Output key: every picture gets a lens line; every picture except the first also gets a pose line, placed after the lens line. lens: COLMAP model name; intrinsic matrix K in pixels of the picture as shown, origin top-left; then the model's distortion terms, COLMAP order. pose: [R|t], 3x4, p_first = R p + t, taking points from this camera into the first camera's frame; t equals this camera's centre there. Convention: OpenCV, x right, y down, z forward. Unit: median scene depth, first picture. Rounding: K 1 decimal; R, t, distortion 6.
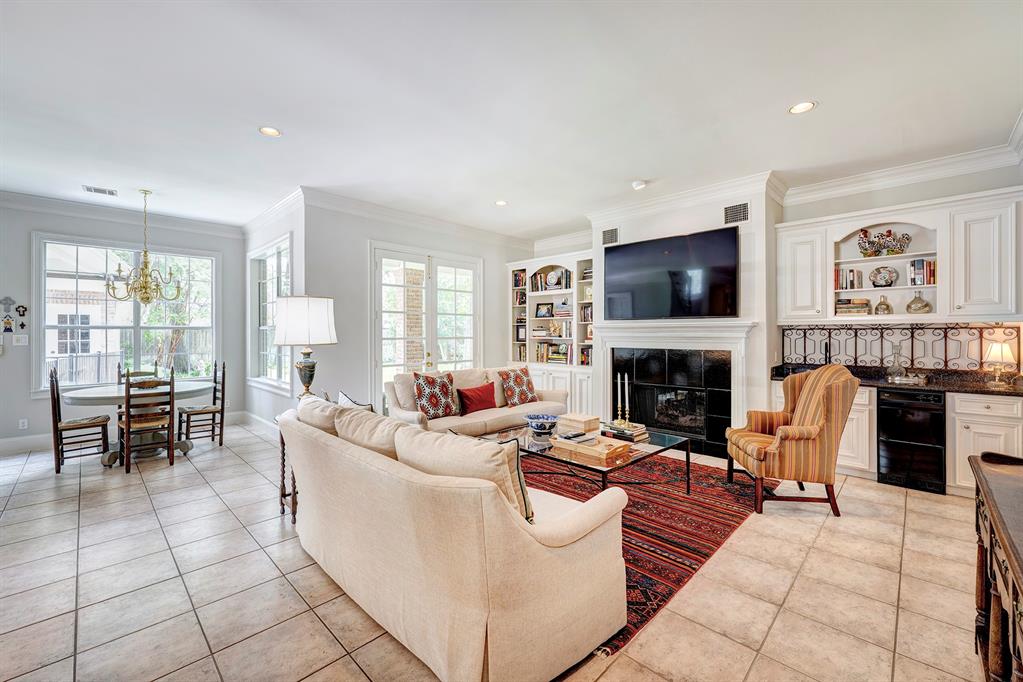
lens RADIAL K [[417.0, 0, 513.4], [0, 417.0, 335.7], [0, 0, 1]] dist [-0.003751, -0.000354]
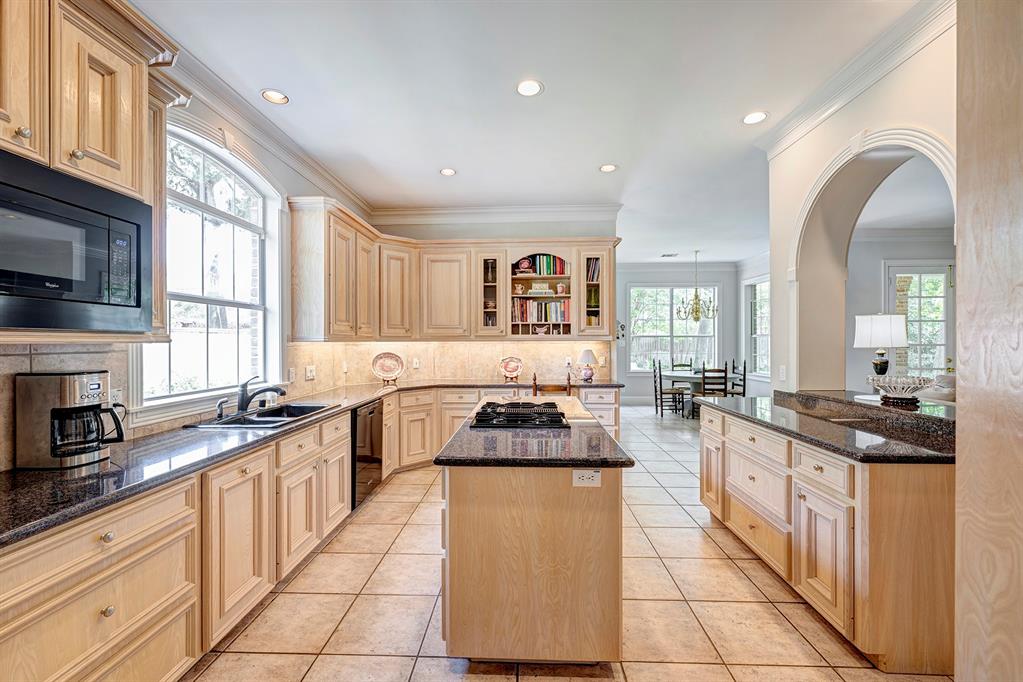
lens RADIAL K [[408.6, 0, 505.2], [0, 408.6, 341.7], [0, 0, 1]] dist [0.001111, -0.000050]
pose [[0.674542, 0.004664, -0.738221, -0.219818], [-0.006799, 0.999977, 0.000105, 0.006445], [0.738205, 0.004949, 0.674559, -0.615836]]
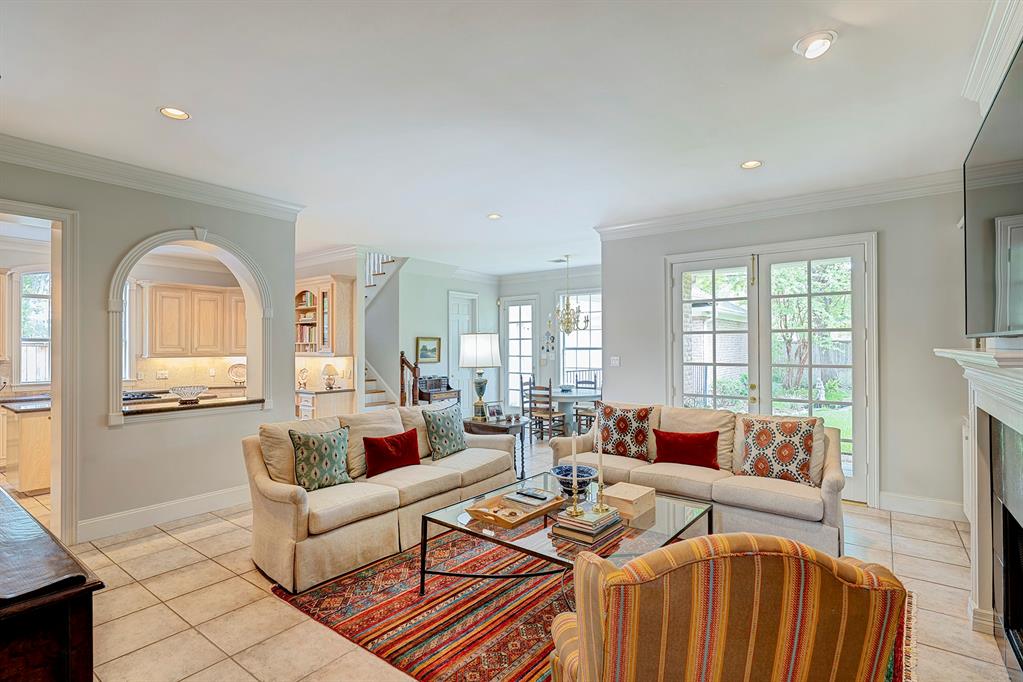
lens RADIAL K [[481.5, 0, 519.6], [0, 481.5, 337.5], [0, 0, 1]] dist [-0.004796, -0.000719]
pose [[0.150739, -0.016406, -0.988437, 0.761137], [-0.003574, 0.999847, -0.017140, -0.034542], [0.988567, 0.006116, 0.150657, 0.595685]]
